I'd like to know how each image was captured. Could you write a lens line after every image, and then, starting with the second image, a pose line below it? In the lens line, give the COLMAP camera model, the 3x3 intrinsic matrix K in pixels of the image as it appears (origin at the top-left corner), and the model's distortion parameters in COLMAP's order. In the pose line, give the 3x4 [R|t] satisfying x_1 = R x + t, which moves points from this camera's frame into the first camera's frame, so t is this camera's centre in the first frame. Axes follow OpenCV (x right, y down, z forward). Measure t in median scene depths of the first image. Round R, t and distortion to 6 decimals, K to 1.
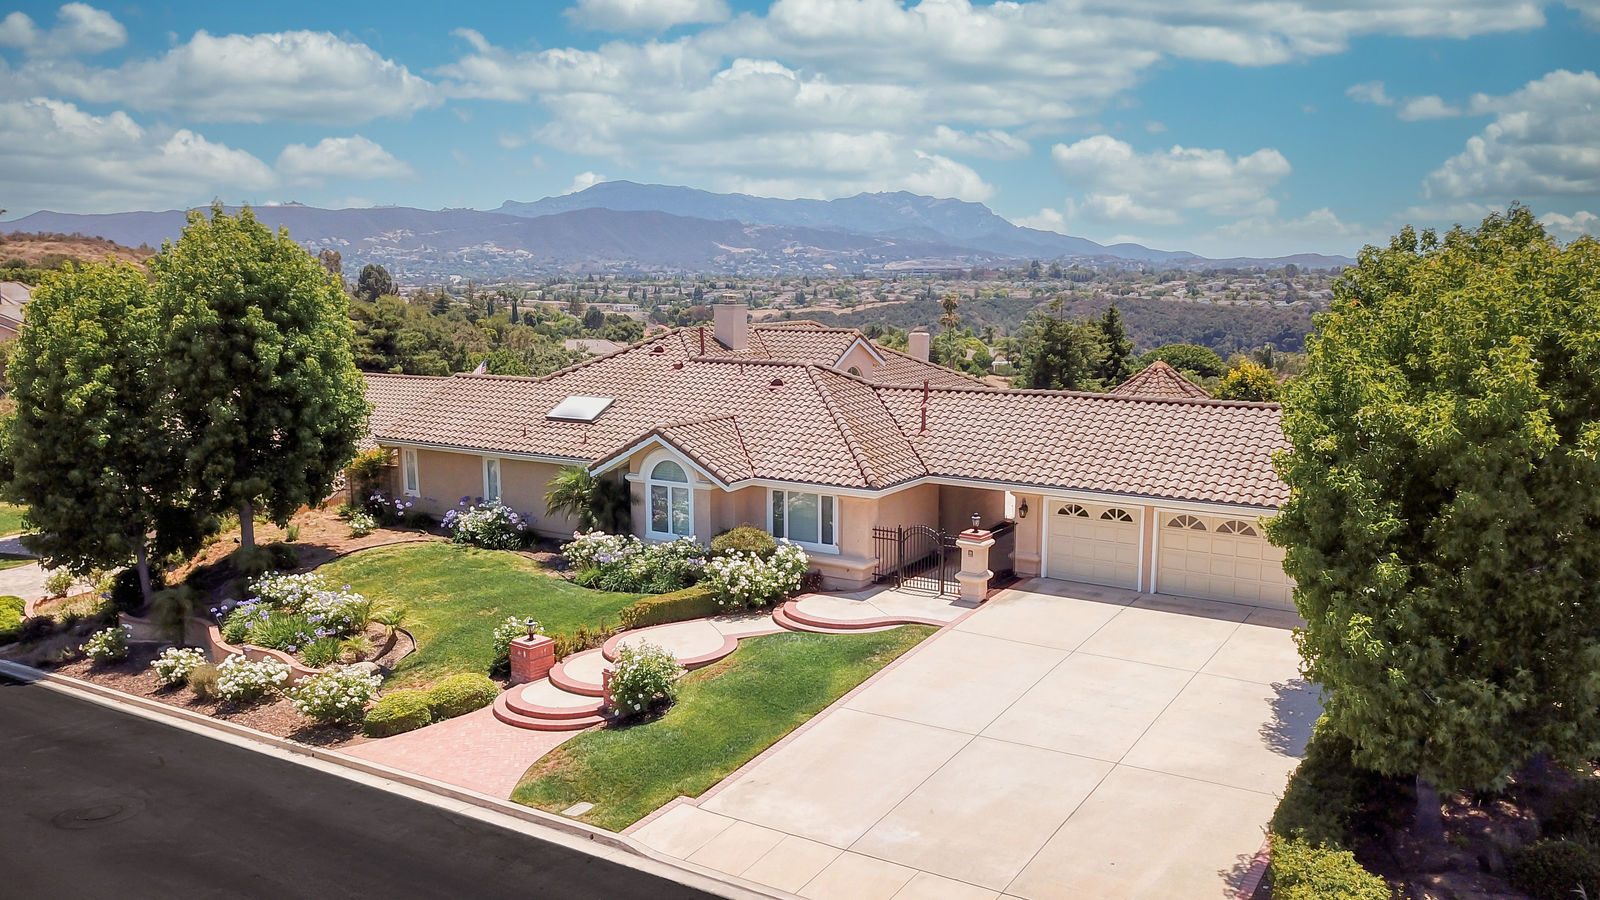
lens RADIAL K [[1259.4, 0, 799.7], [0, 1259.4, 449.1], [0, 0, 1]] dist [-0.004961, 0.052252]
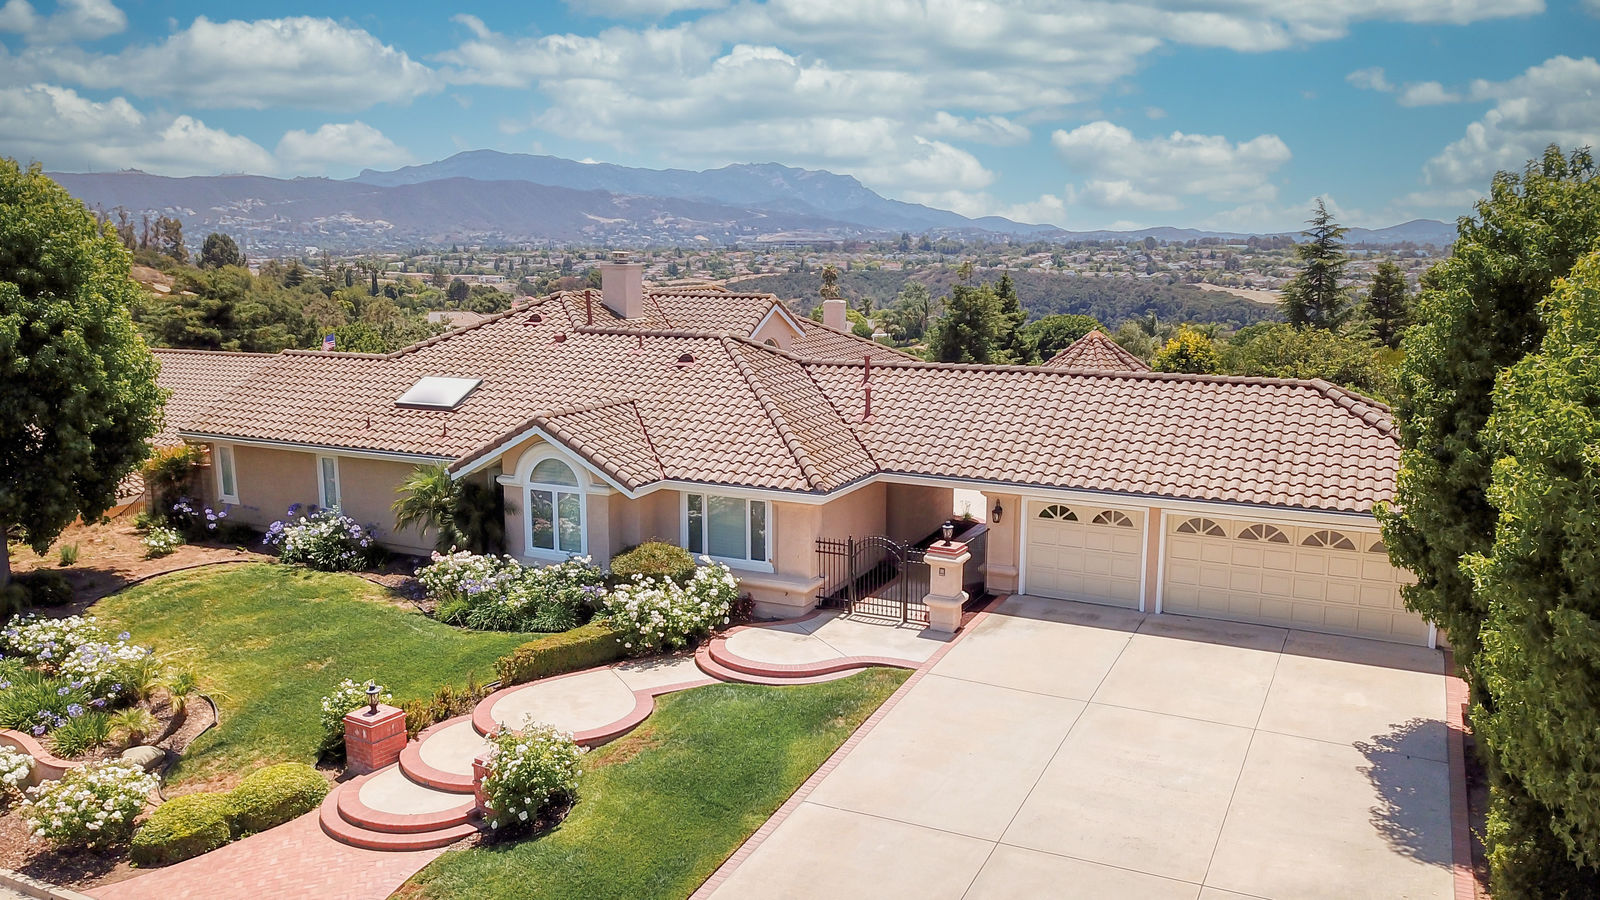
lens RADIAL K [[1213.2, 0, 802.1], [0, 1213.2, 470.5], [0, 0, 1]] dist [-0.008220, 0.001552]
pose [[0.993832, -0.017819, 0.109454, -0.031030], [0.013150, 0.998978, 0.043232, -0.013839], [-0.110113, -0.041527, 0.993051, 0.218587]]
